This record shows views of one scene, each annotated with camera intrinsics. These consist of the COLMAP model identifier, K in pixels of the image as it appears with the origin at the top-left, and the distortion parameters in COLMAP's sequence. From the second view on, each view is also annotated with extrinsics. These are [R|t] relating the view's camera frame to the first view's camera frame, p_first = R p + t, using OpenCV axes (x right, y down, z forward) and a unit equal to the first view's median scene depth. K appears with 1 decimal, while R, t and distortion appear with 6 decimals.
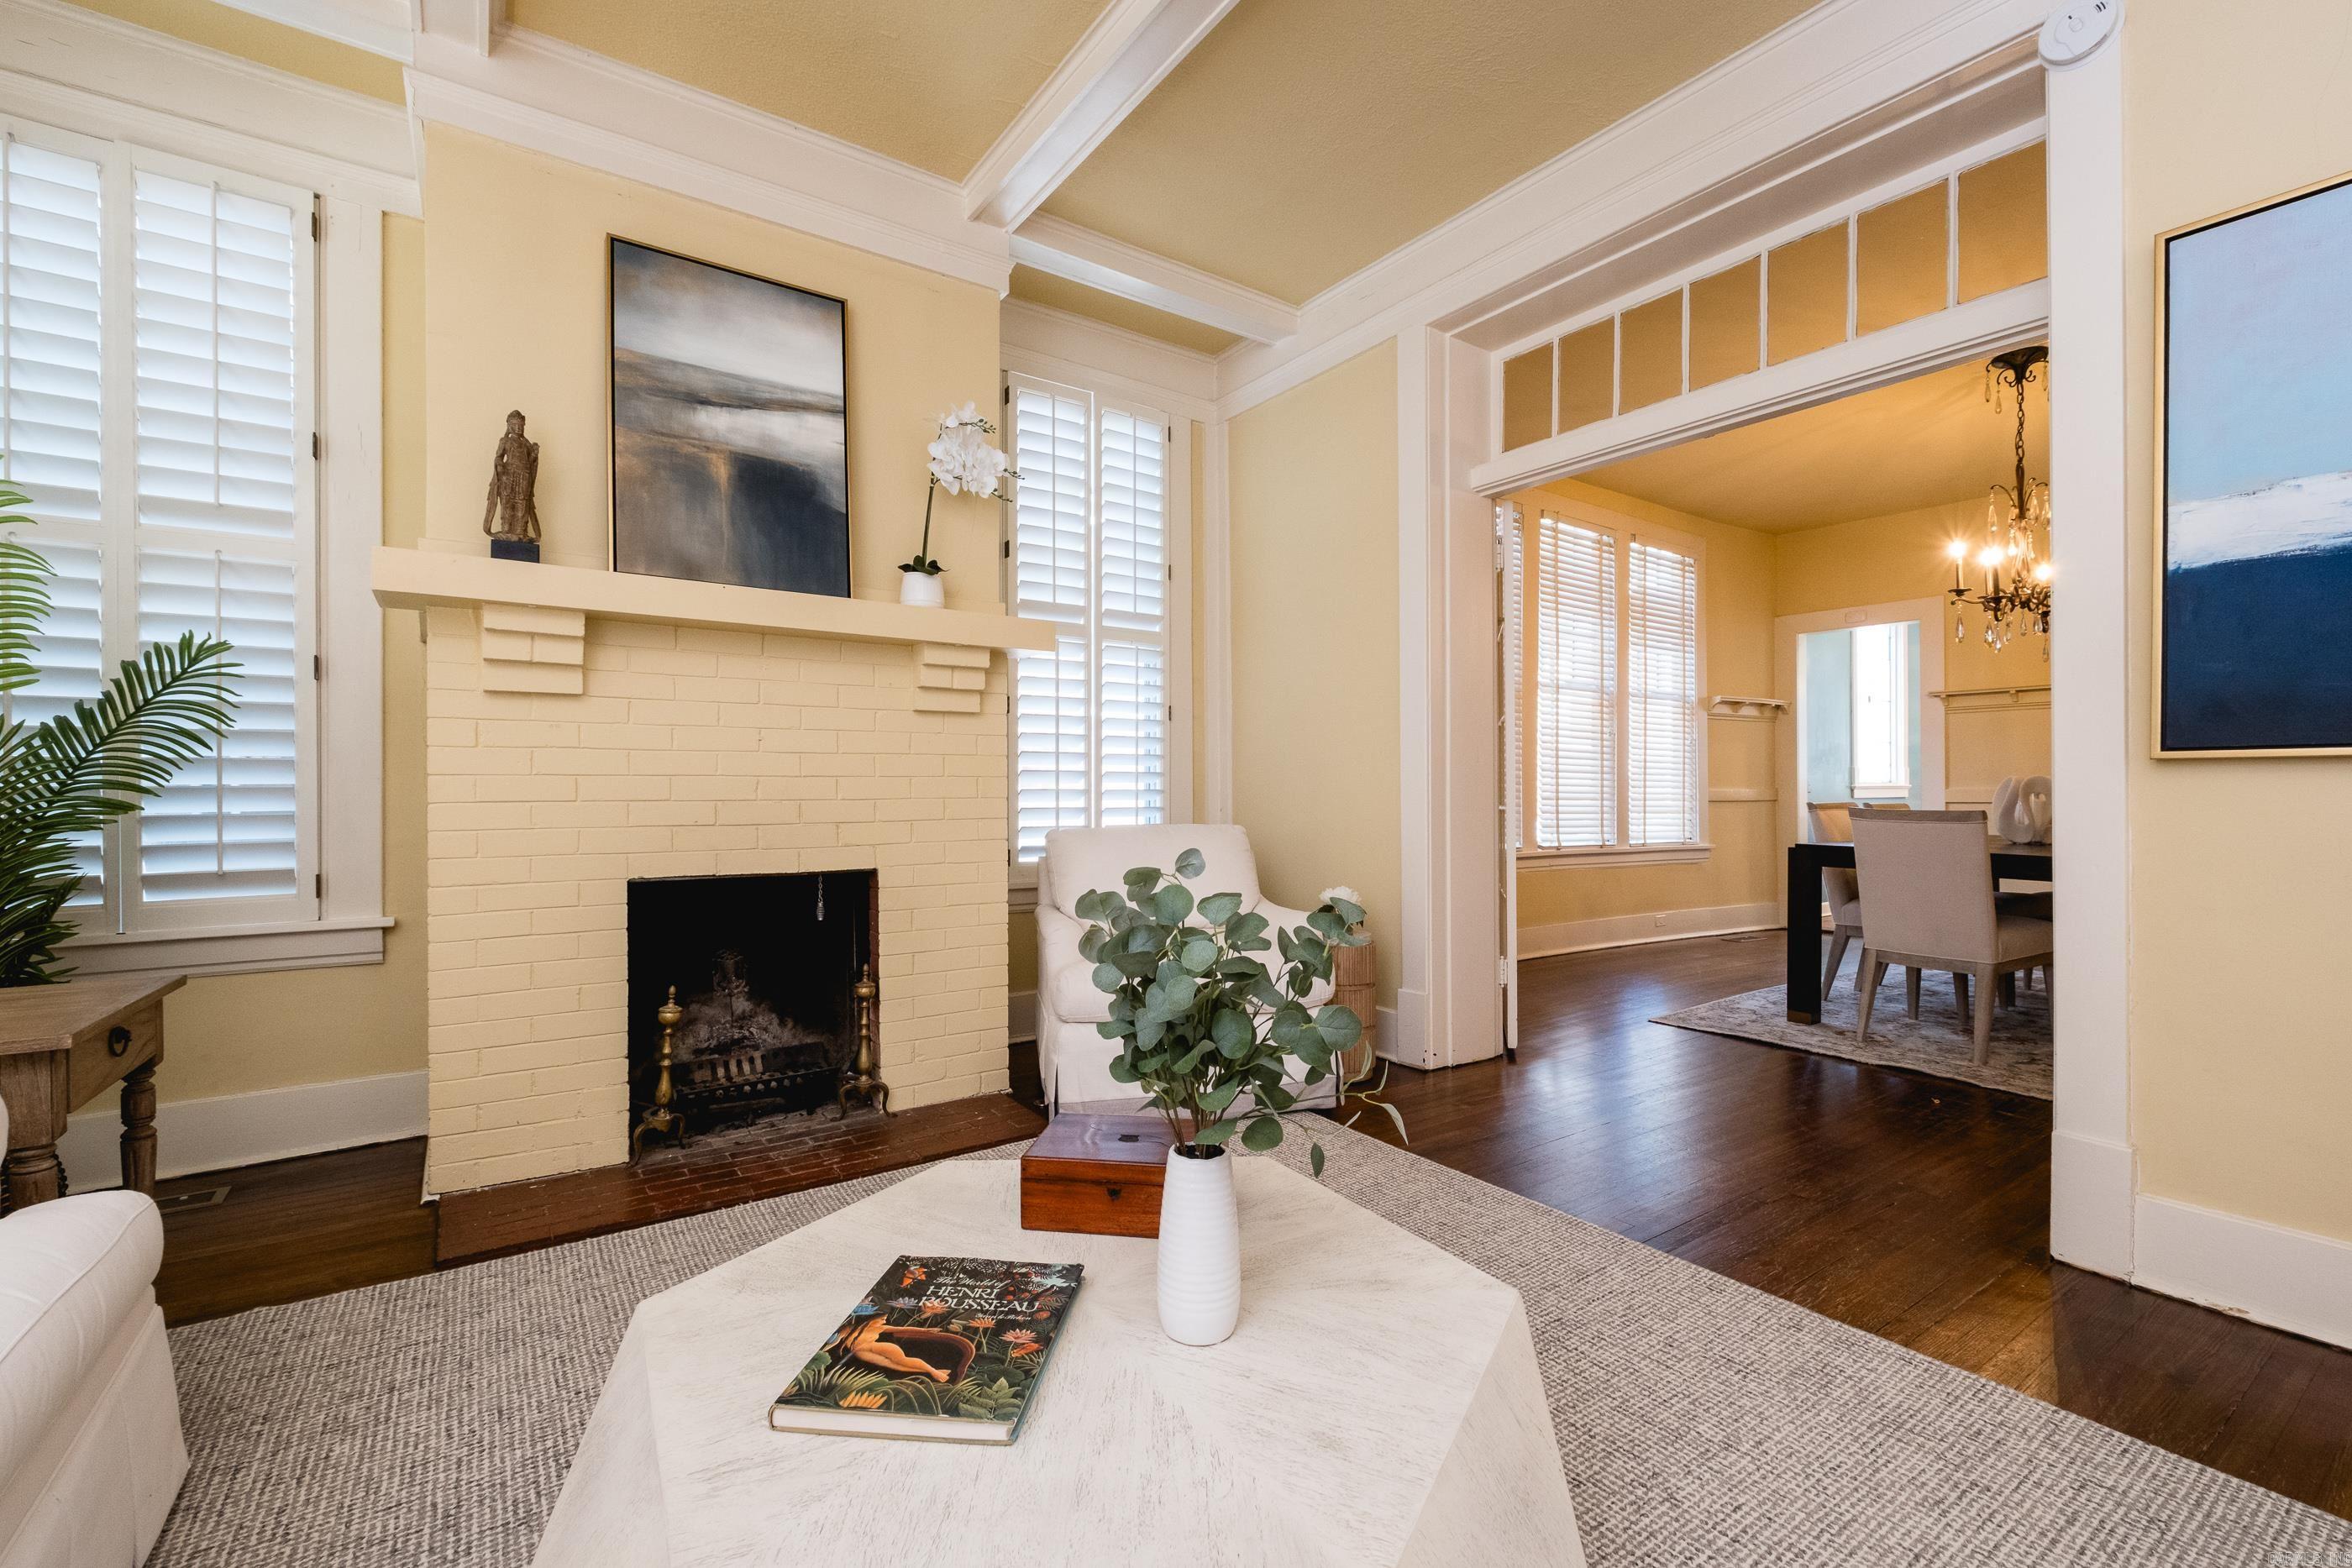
lens RADIAL K [[997.5, 0, 1186.0], [0, 997.5, 792.6], [0, 0, 1]] dist [-0.001330, -0.000147]
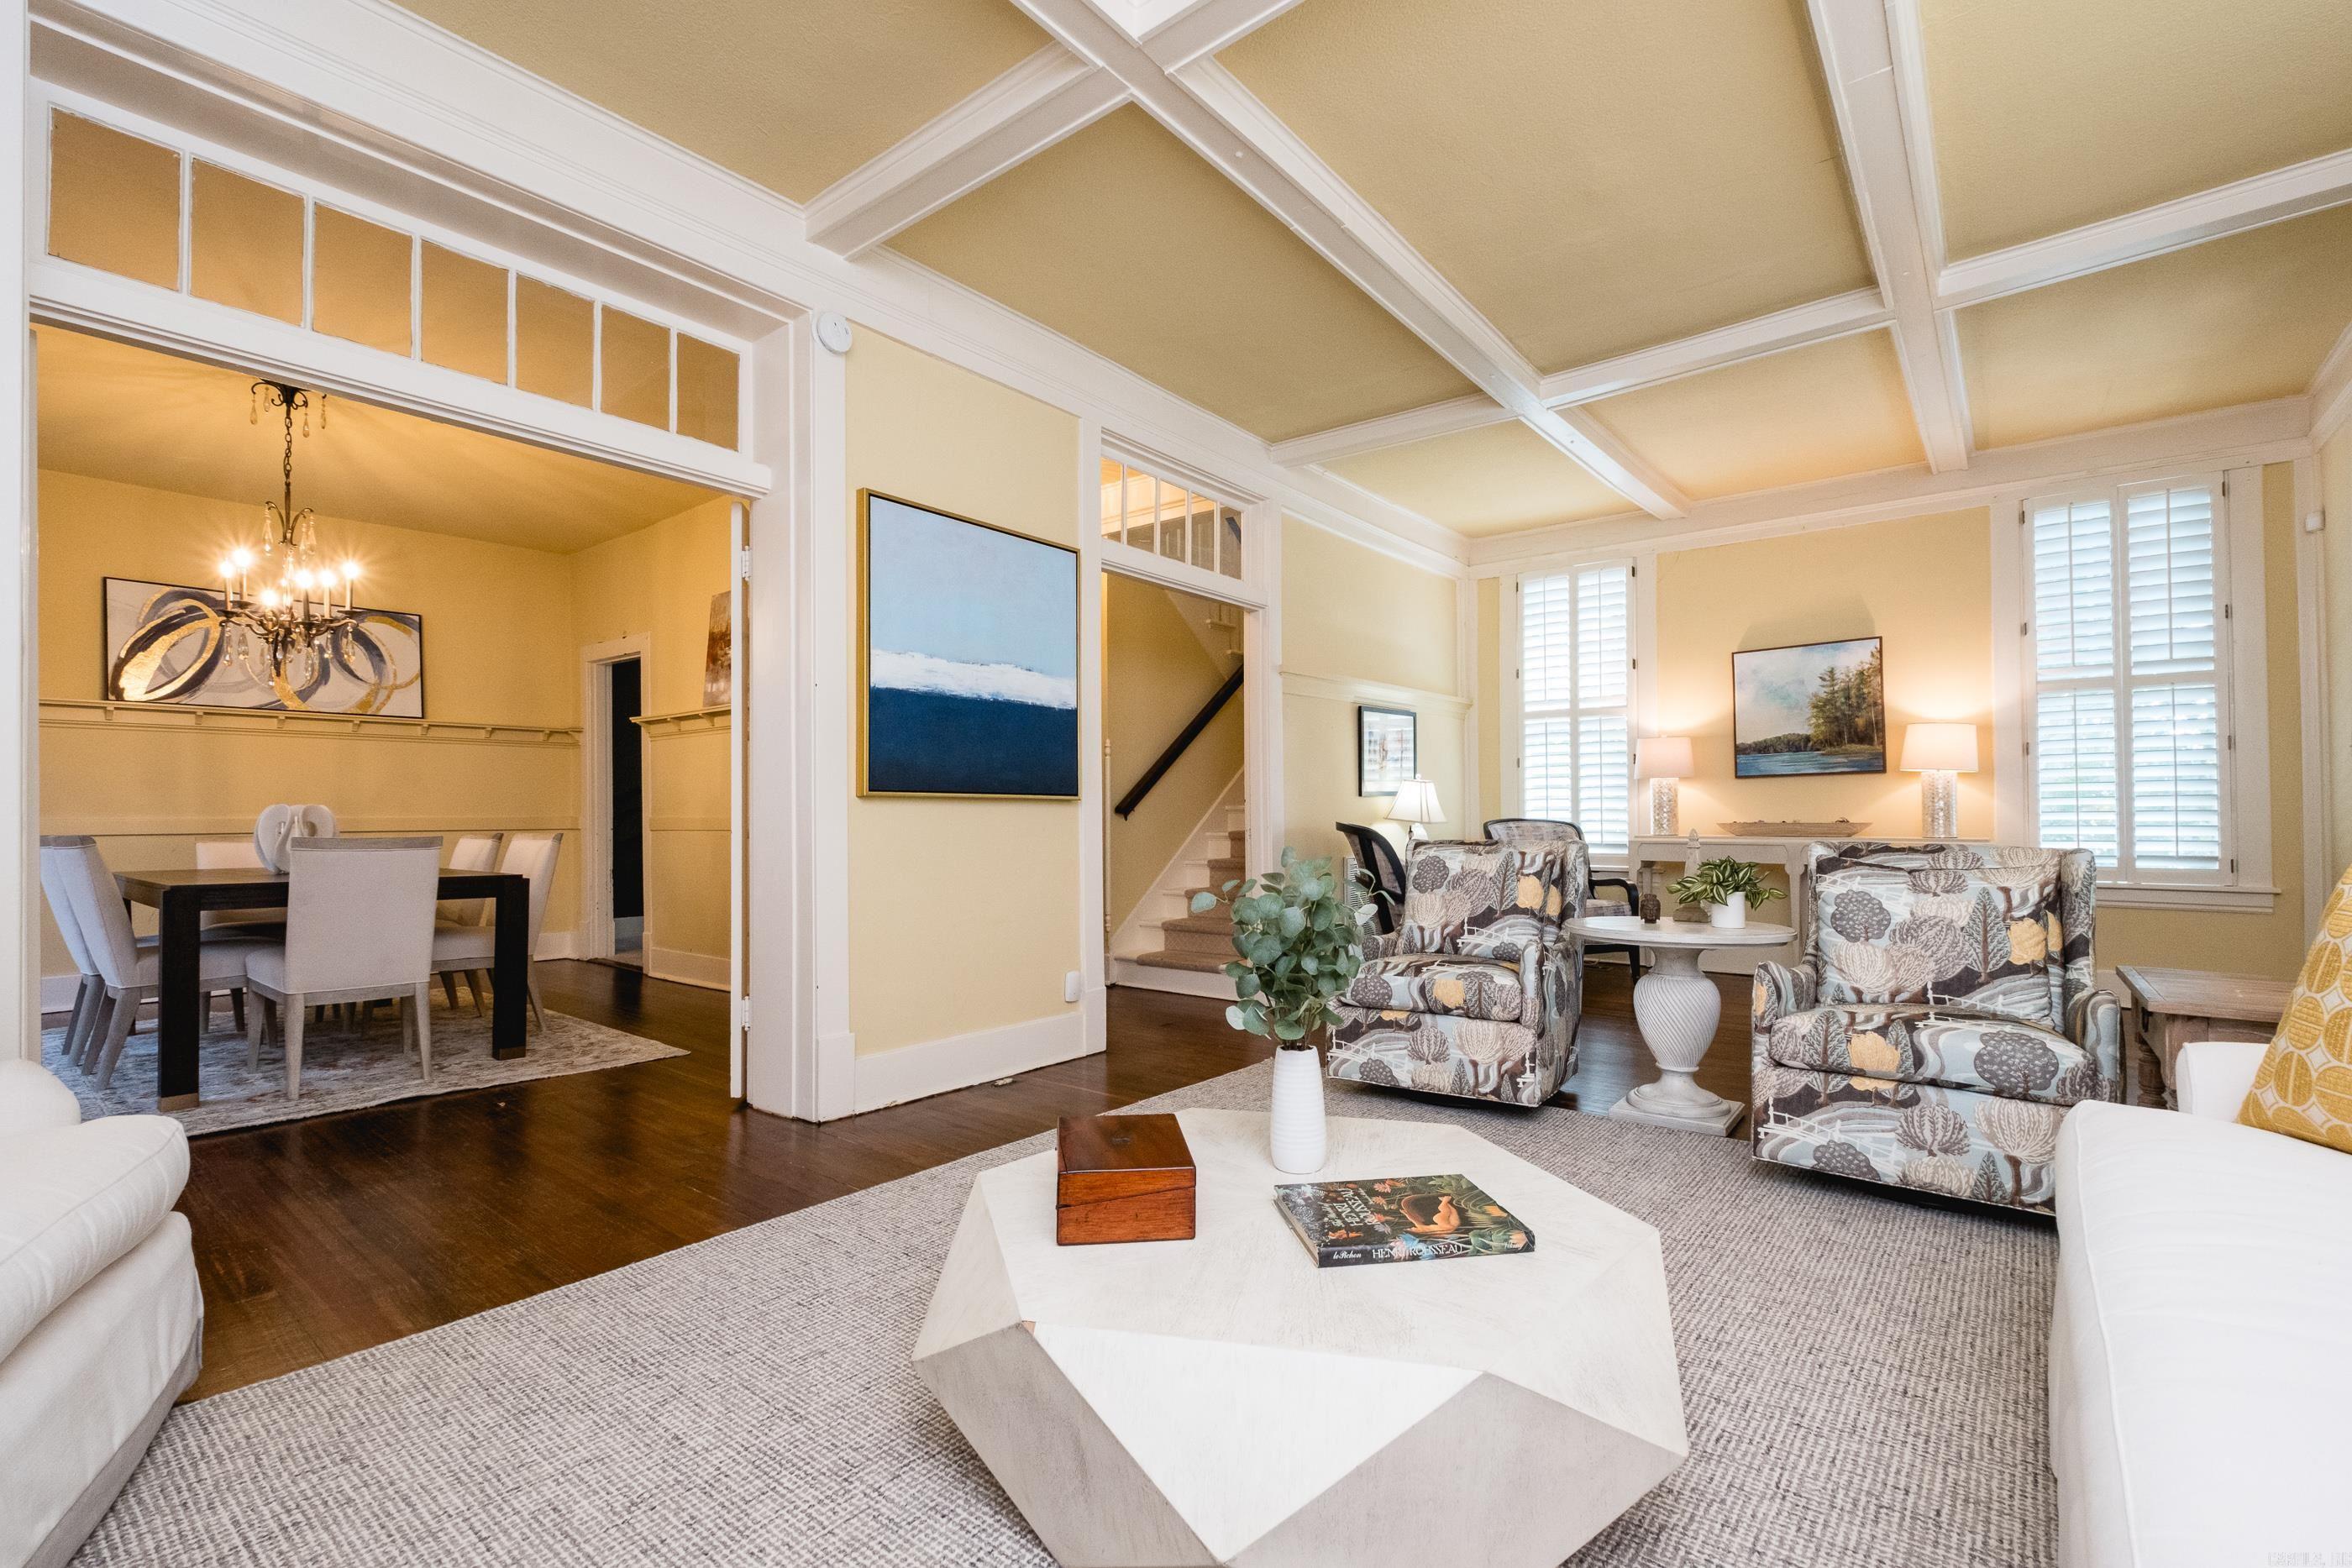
lens RADIAL K [[1039.5, 0, 1187.7], [0, 1039.5, 789.7], [0, 0, 1]] dist [0.003341, -0.004339]
pose [[-0.278641, 0.029023, 0.959957, -1.408860], [0.005086, 0.999574, -0.028745, 0.014859], [-0.960382, -0.003128, -0.278670, 1.543931]]
